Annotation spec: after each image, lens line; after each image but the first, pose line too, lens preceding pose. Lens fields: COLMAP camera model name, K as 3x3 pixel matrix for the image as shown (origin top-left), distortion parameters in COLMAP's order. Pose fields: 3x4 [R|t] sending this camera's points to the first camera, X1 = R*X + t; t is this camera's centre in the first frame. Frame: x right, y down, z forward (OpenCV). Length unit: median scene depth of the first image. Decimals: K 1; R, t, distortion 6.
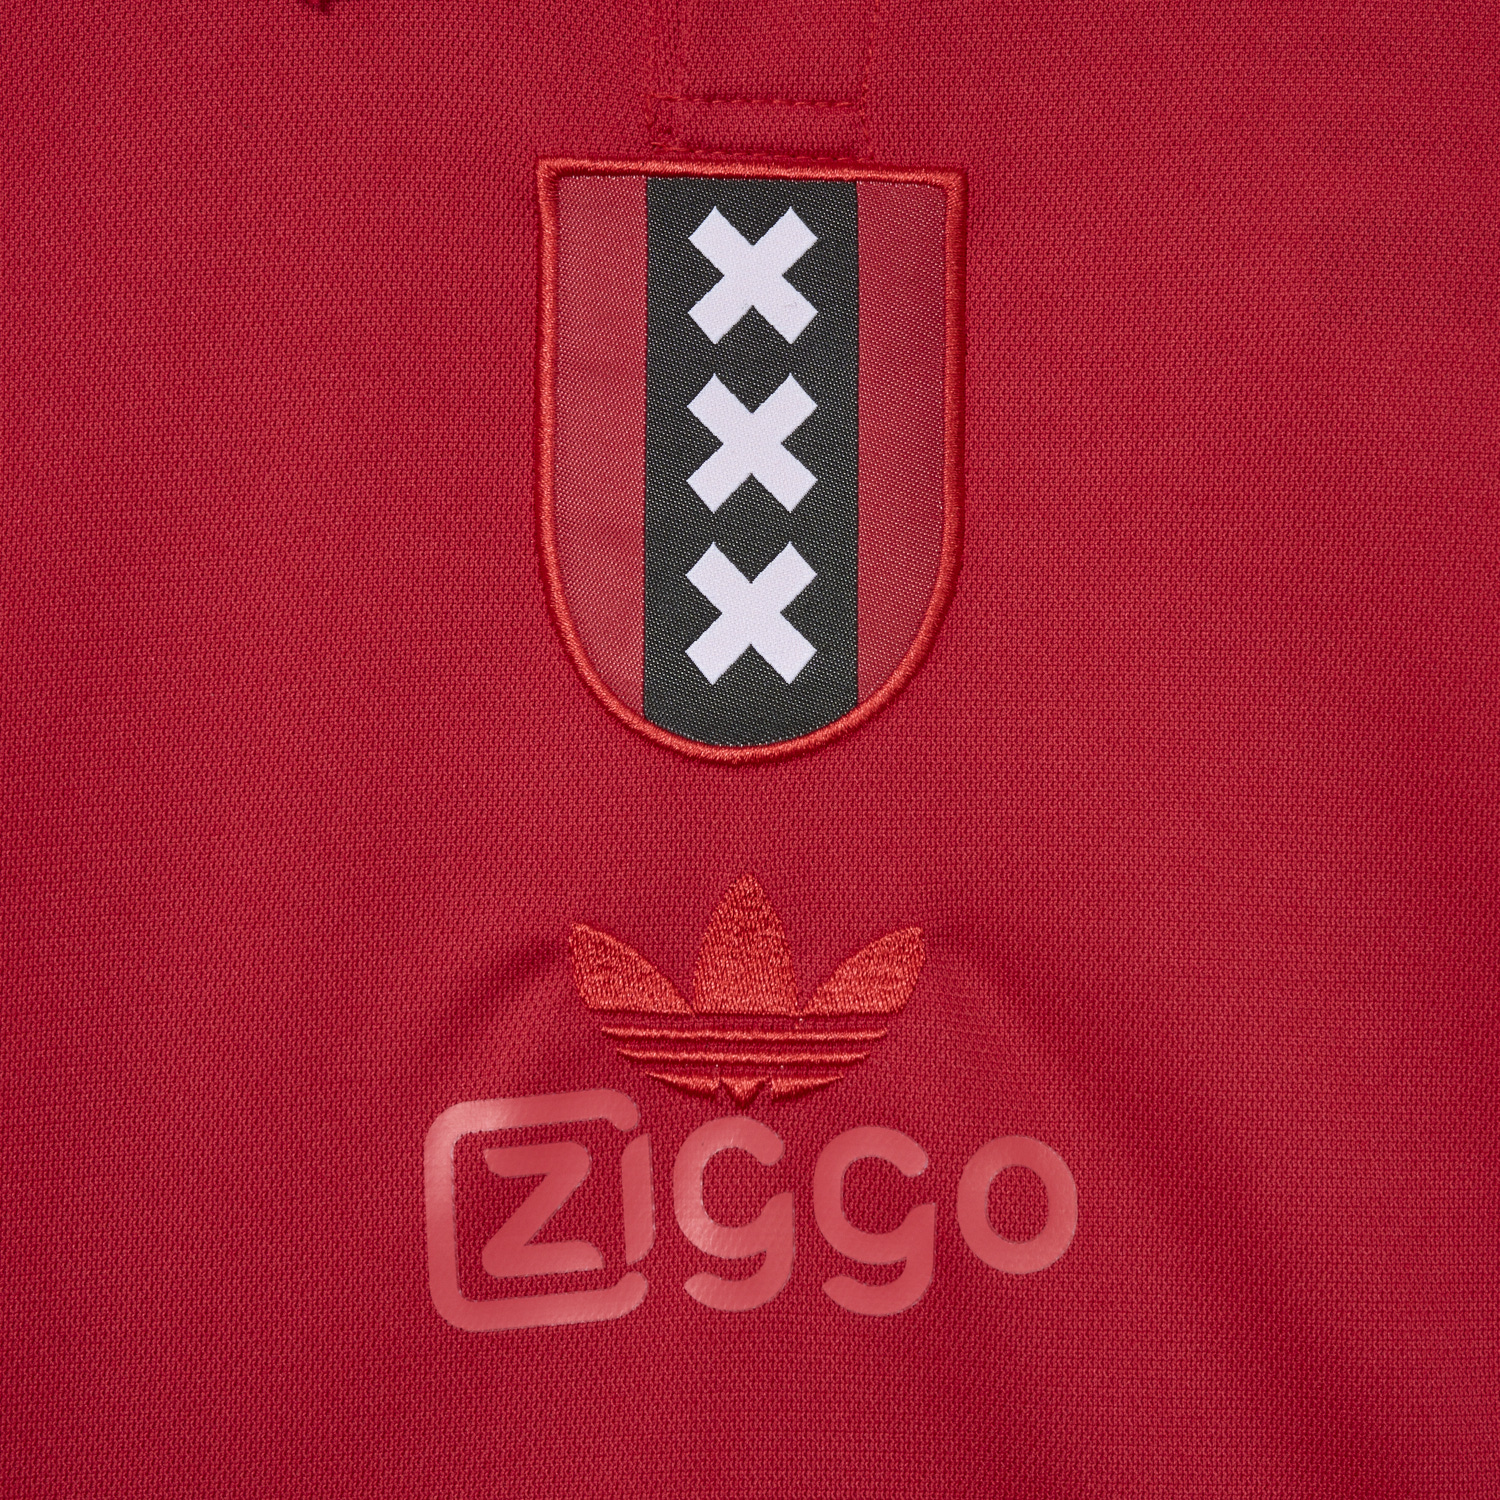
lens RADIAL K [[3631.2, 0, 758.5], [0, 3631.2, 752.9], [0, 0, 1]] dist [-0.002037, 0.000000]
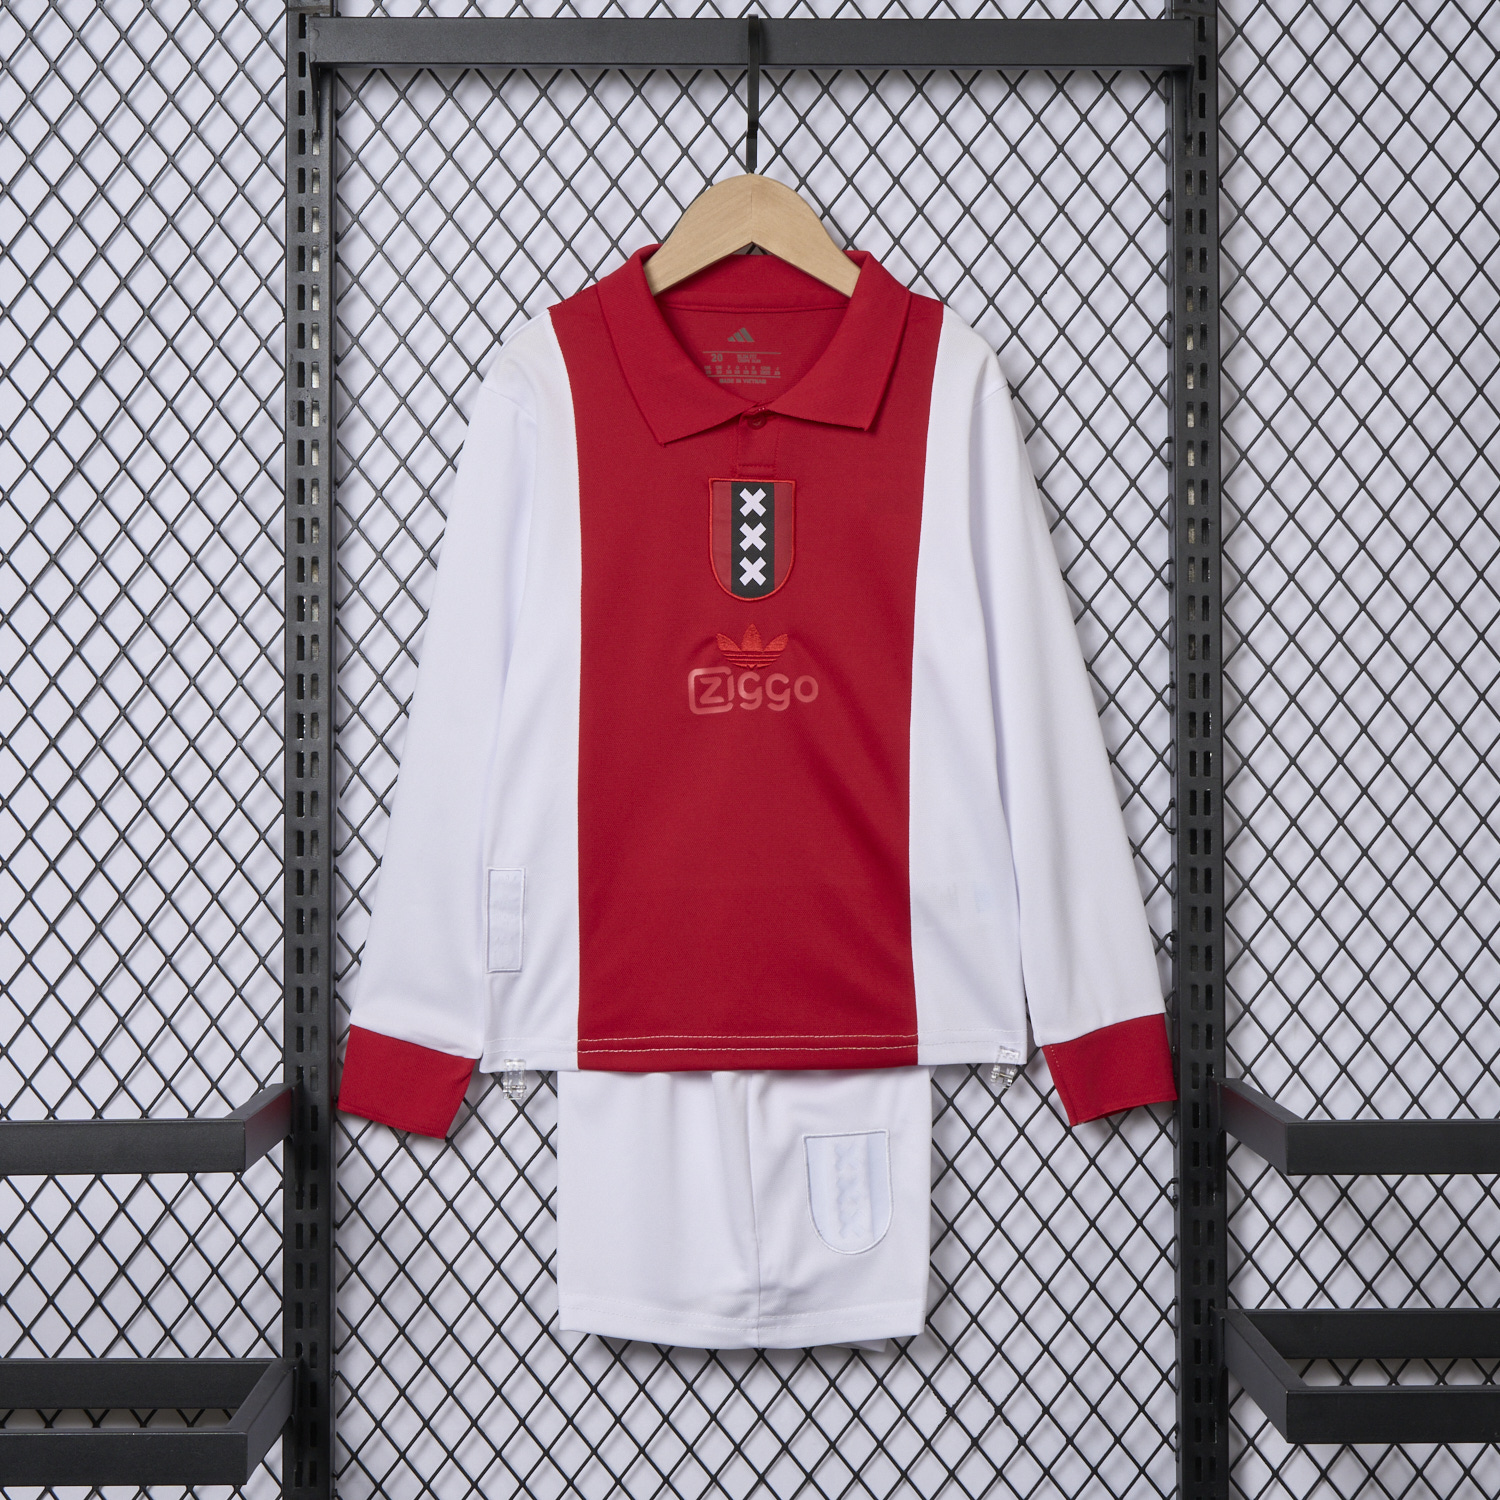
lens RADIAL K [[3631.2, 0, 757.2], [0, 3631.2, 750.6], [0, 0, 1]] dist [-0.002037, 0.000000]
pose [[0.999570, -0.001694, 0.029274, -0.143400], [0.000963, 0.999688, 0.024952, 0.083564], [-0.029307, -0.024913, 0.999260, -4.009551]]
